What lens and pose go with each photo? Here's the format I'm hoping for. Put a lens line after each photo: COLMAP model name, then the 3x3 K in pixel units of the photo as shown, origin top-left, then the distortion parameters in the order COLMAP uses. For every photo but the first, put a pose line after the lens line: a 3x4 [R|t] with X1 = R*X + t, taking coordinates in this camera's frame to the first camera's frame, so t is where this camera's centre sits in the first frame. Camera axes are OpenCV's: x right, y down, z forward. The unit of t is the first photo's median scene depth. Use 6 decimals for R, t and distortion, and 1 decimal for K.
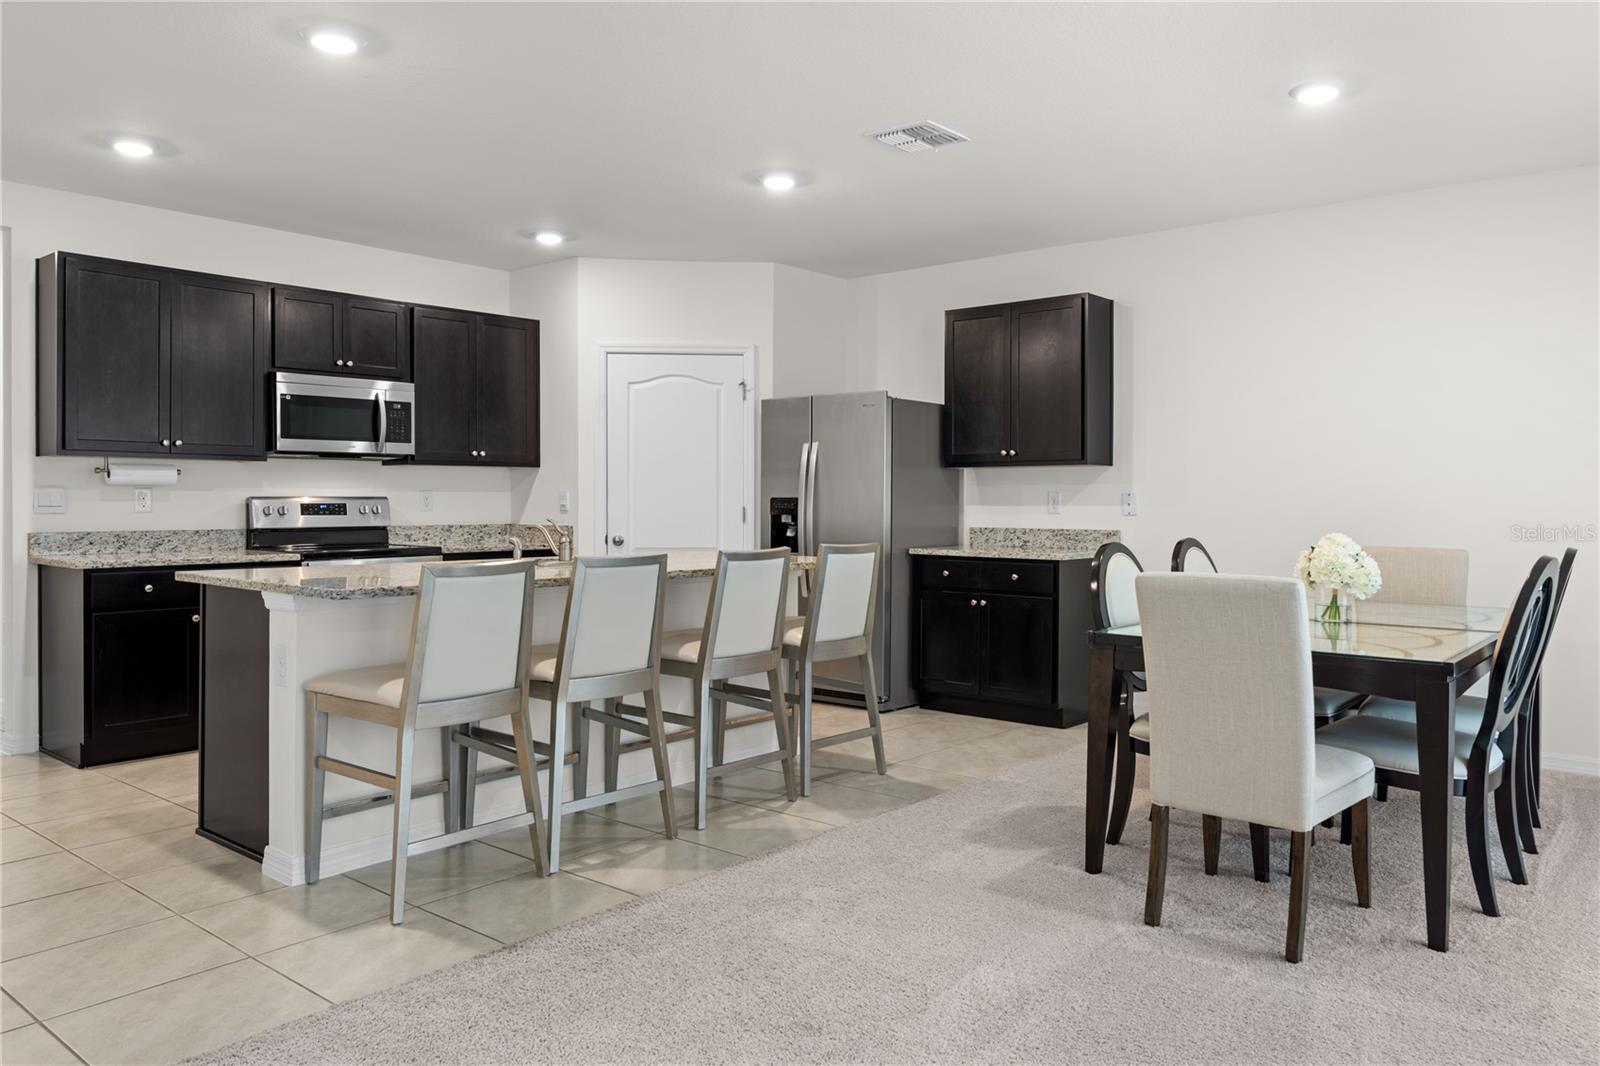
lens RADIAL K [[1125.1, 0, 845.3], [0, 1125.1, 508.2], [0, 0, 1]] dist [-0.002277, 0.000643]
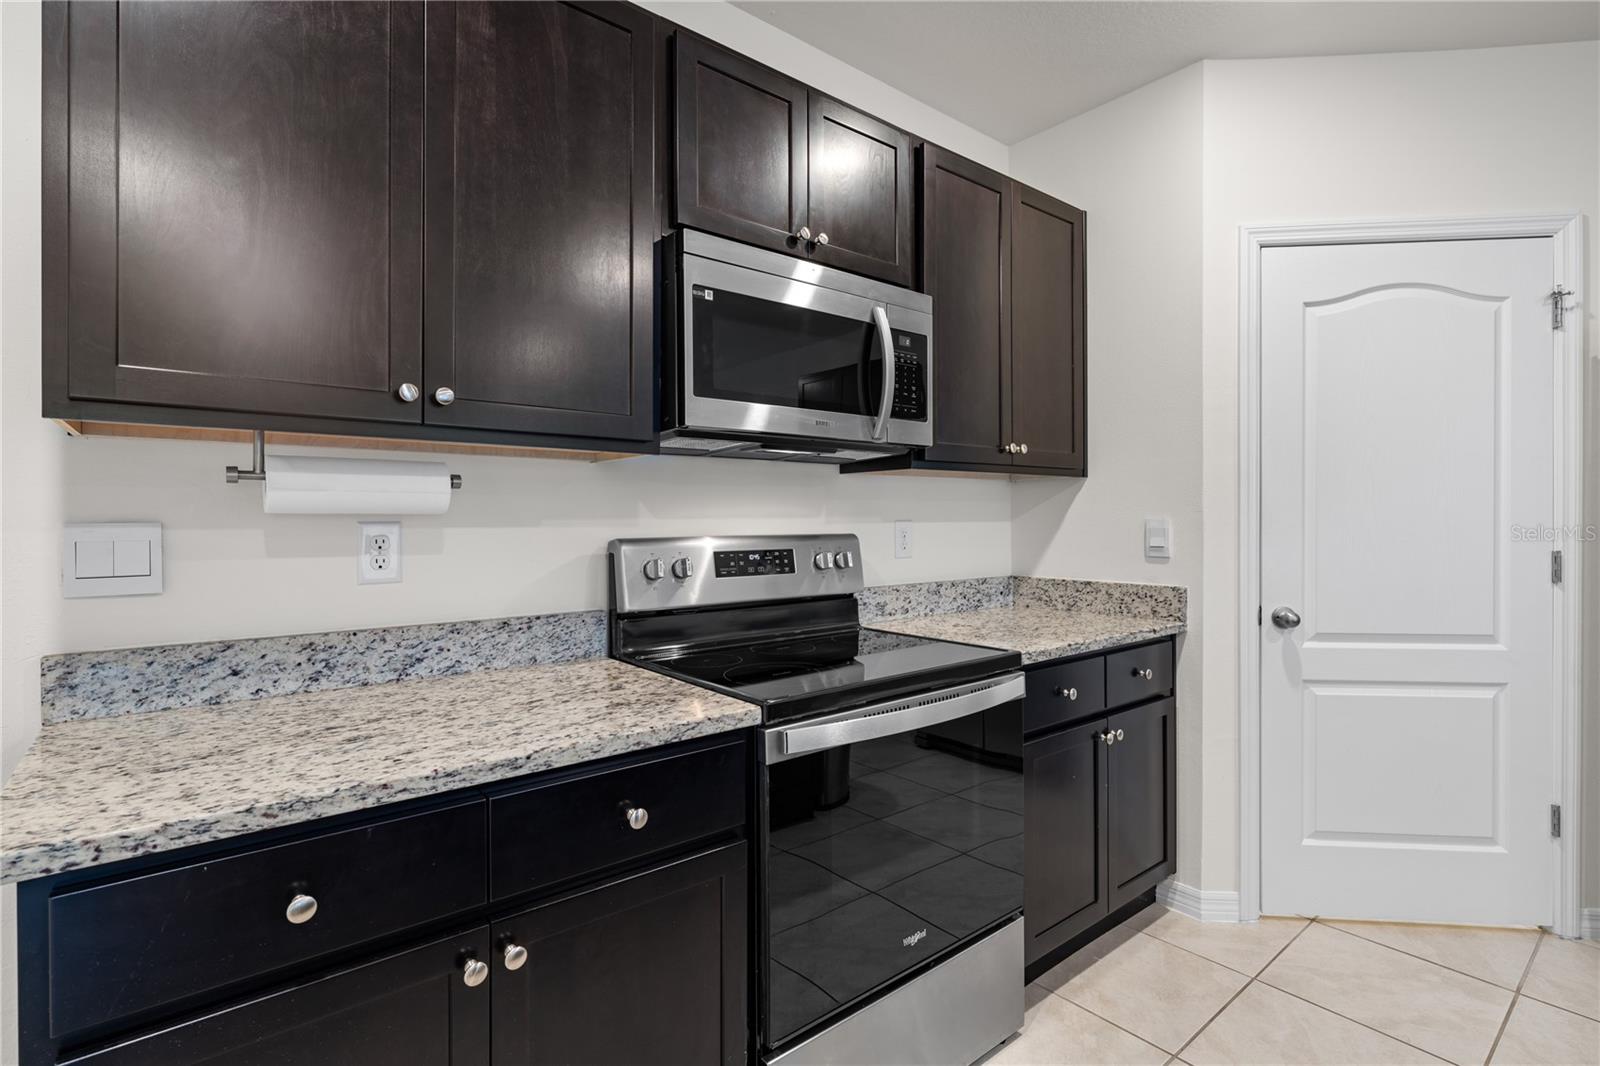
lens RADIAL K [[764.4, 0, 810.2], [0, 764.4, 523.1], [0, 0, 1]] dist [0.000278, 0.000071]
pose [[0.981796, -0.003271, -0.189909, -0.387747], [0.002891, 0.999993, -0.002280, -0.015318], [0.189915, 0.001690, 0.981799, 0.701448]]
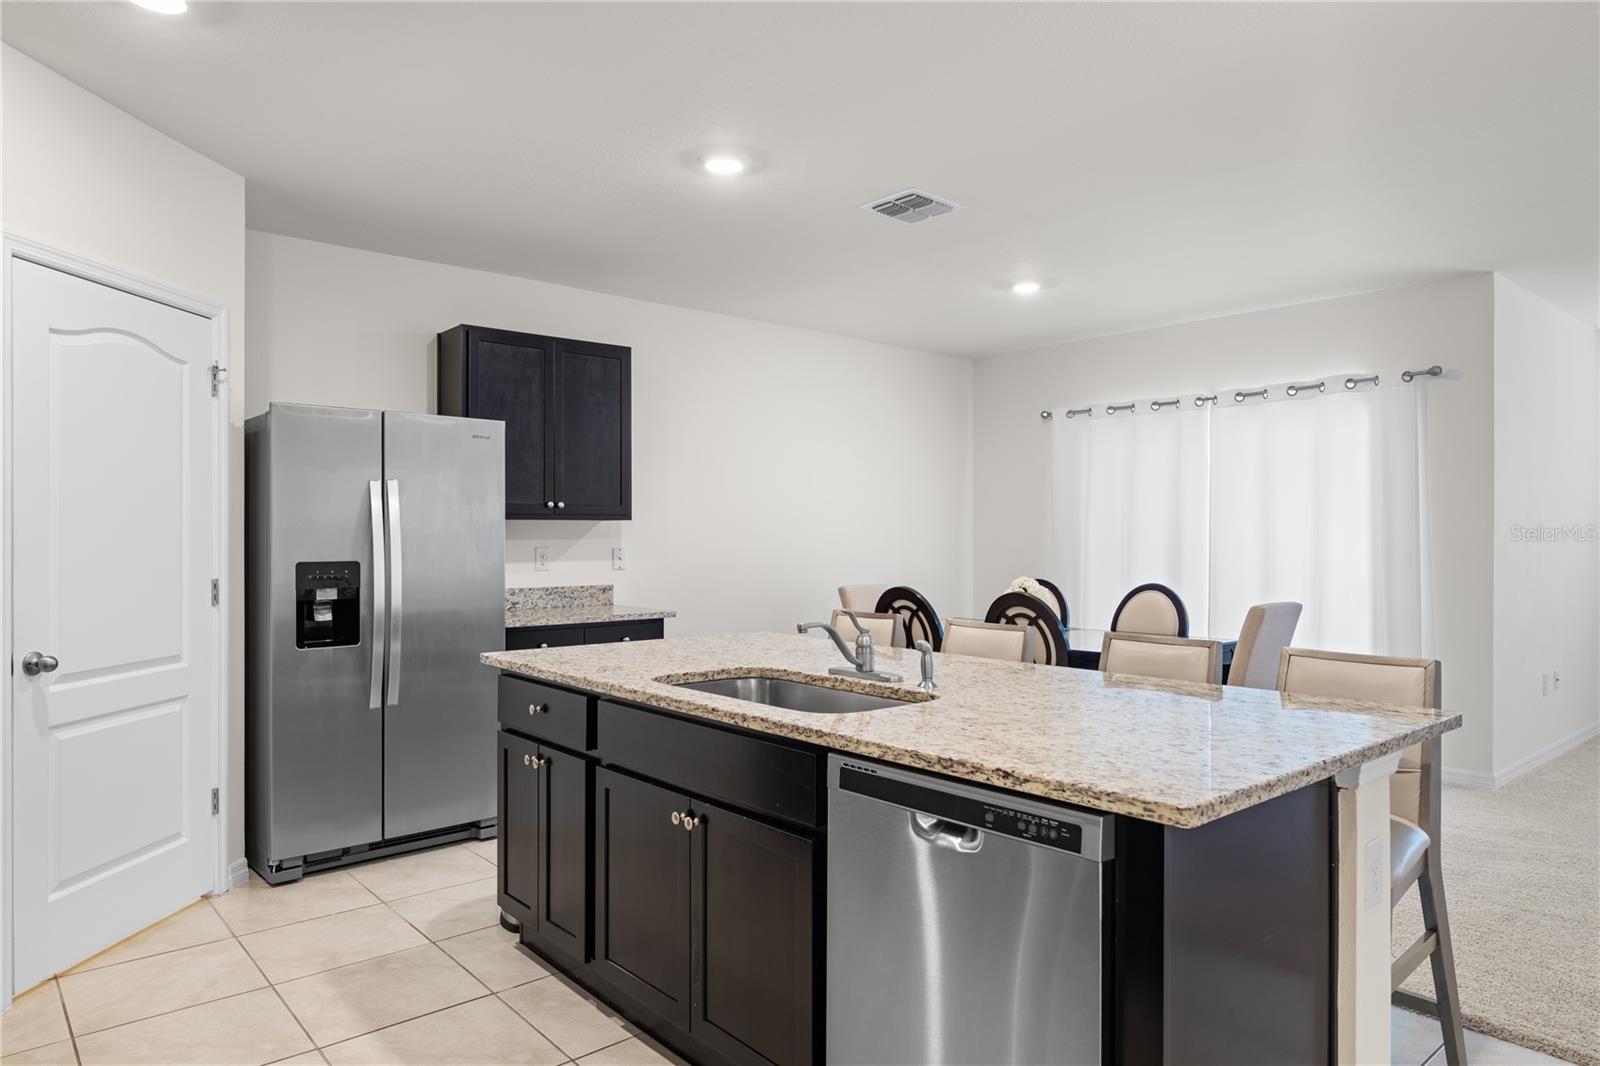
lens RADIAL K [[997.5, 0, 799.3], [0, 997.5, 539.1], [0, 0, 1]] dist [0.000253, 0.000342]
pose [[0.179544, -0.007074, 0.983725, -0.619669], [0.007678, 0.999954, 0.005790, -0.025751], [-0.983720, 0.006514, 0.179590, 0.690308]]
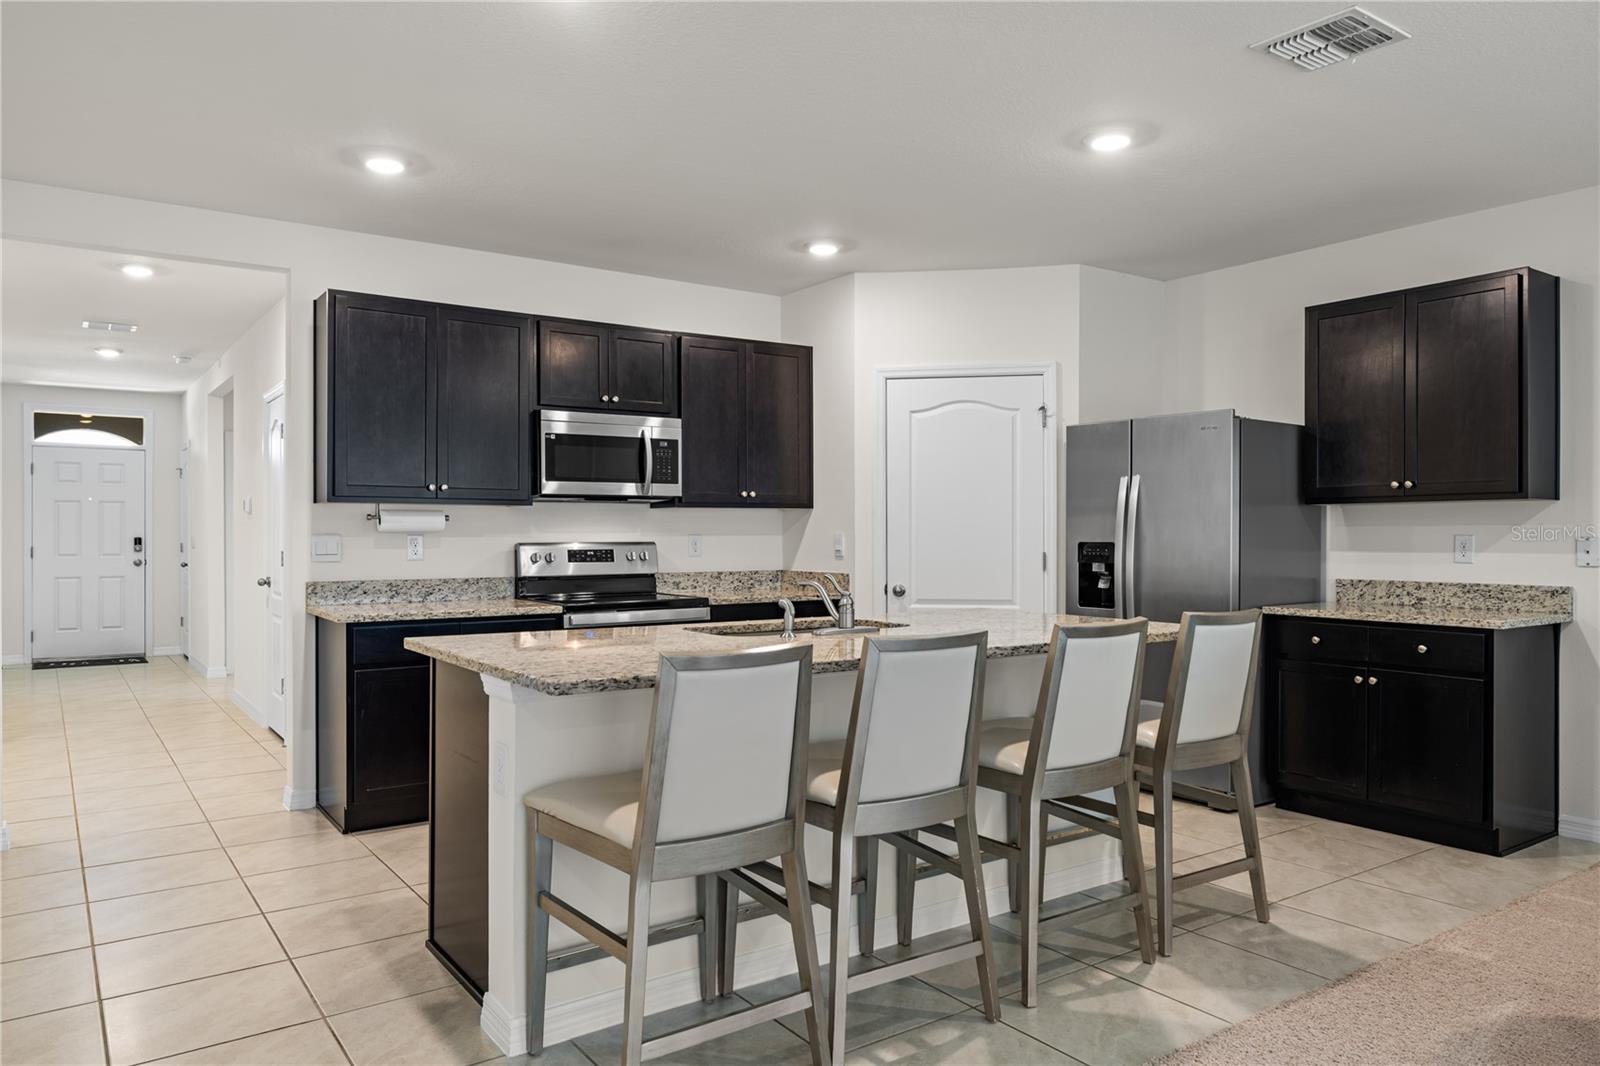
lens RADIAL K [[1070.2, 0, 802.5], [0, 1070.2, 537.1], [0, 0, 1]] dist [-0.001452, 0.000838]
pose [[0.963289, -0.002213, -0.268459, -0.055454], [0.000853, 0.999986, -0.005182, -0.010158], [0.268467, 0.004763, 0.963277, 0.192071]]
